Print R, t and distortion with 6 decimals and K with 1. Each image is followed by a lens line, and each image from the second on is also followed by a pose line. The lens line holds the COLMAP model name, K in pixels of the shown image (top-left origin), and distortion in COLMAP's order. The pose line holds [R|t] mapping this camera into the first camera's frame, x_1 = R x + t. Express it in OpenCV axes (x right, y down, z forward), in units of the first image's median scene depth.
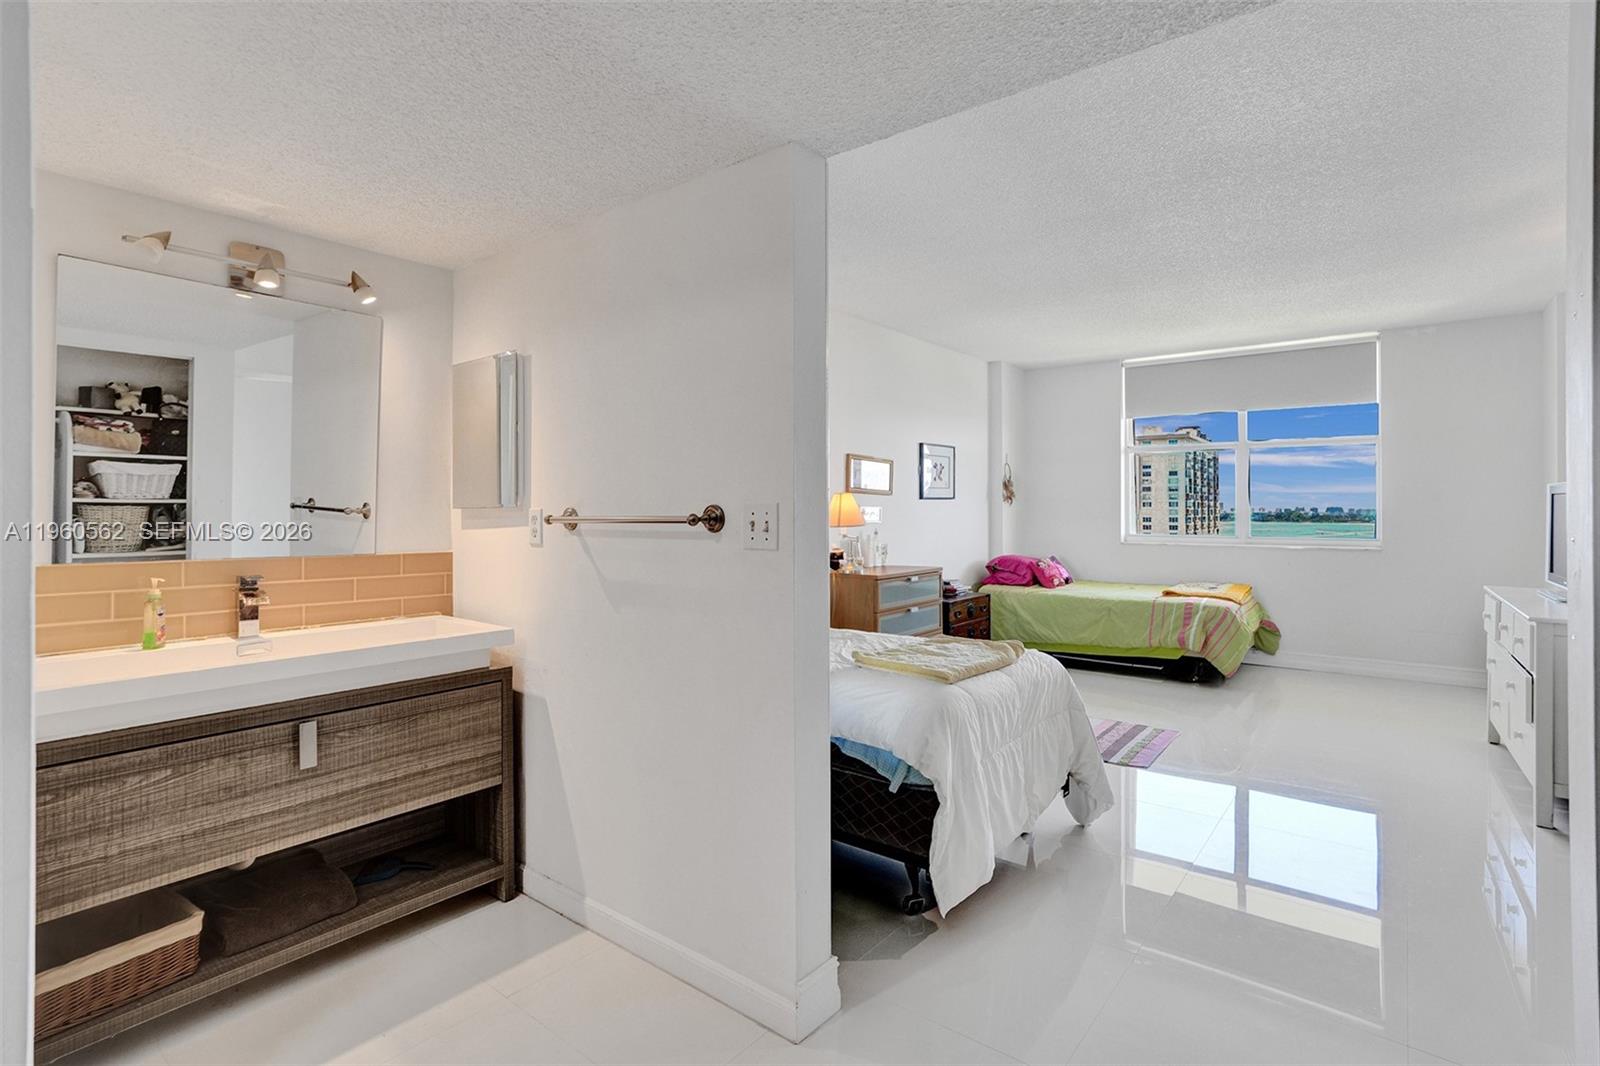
lens RADIAL K [[804.0, 0, 819.9], [0, 804.0, 502.8], [0, 0, 1]] dist [-0.000716, 0.000824]
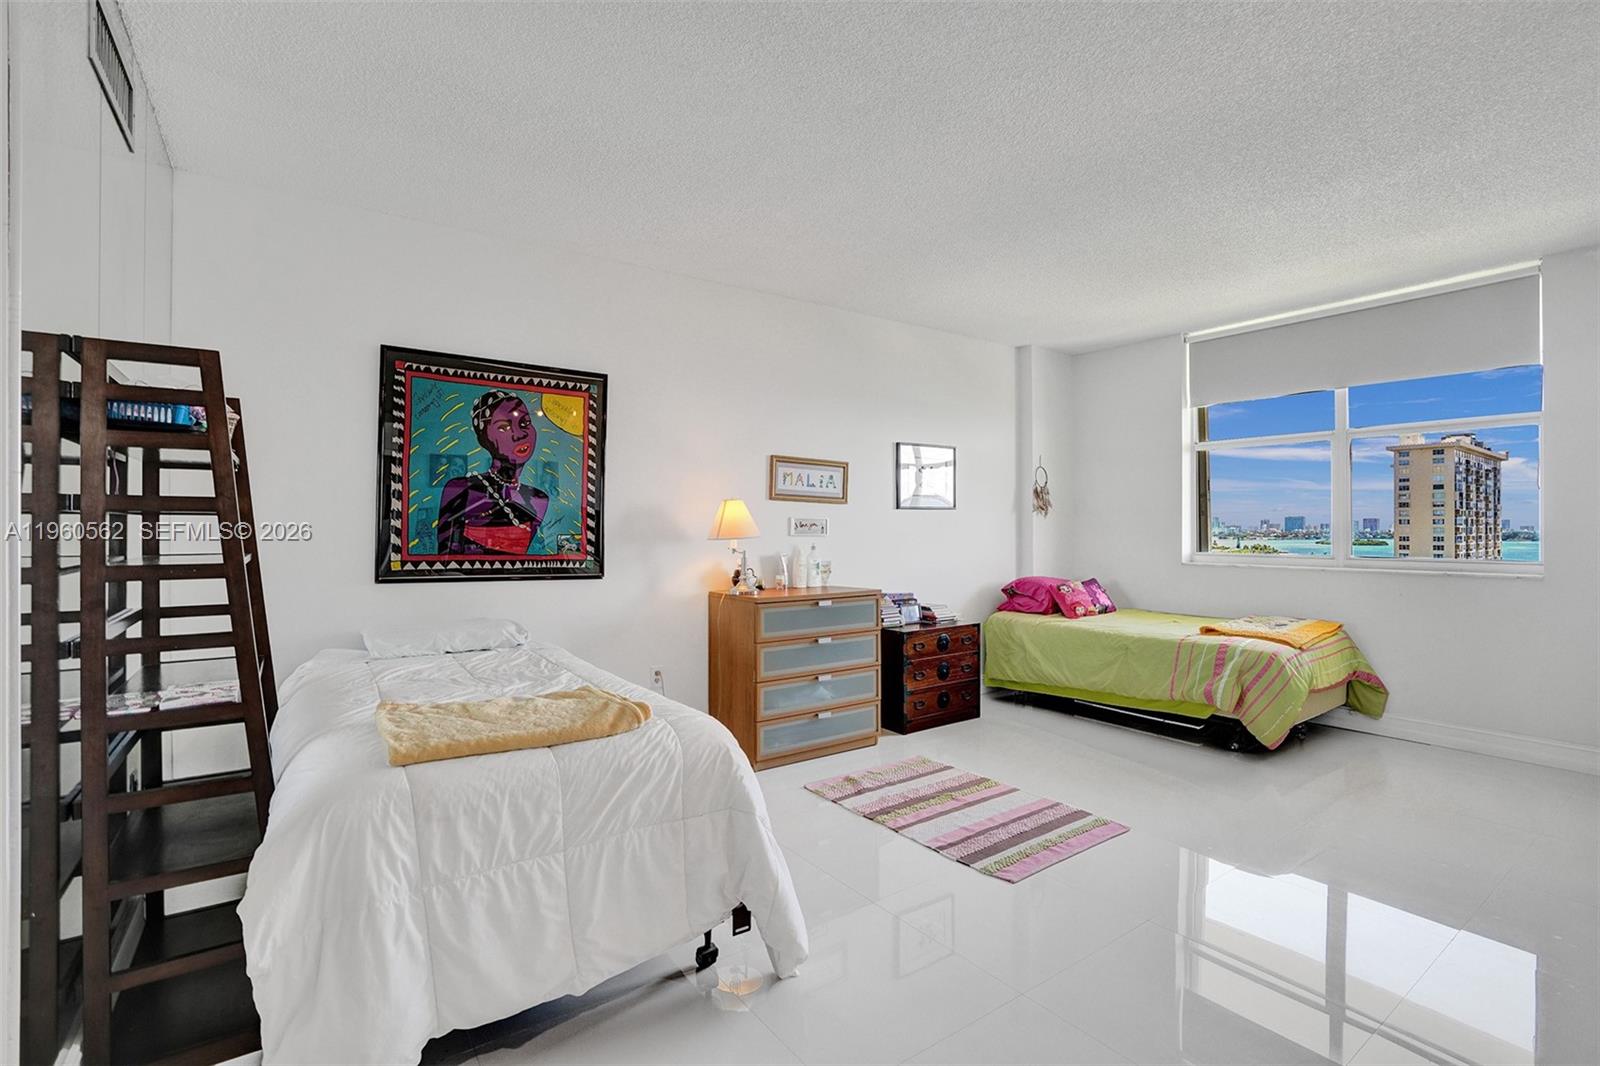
lens RADIAL K [[755.4, 0, 794.6], [0, 755.4, 529.9], [0, 0, 1]] dist [-0.064814, 0.021133]
pose [[0.950100, 0.000914, -0.311943, 0.254343], [0.002656, 0.999936, 0.011019, 0.008098], [0.311933, -0.011297, 0.950037, 0.195890]]
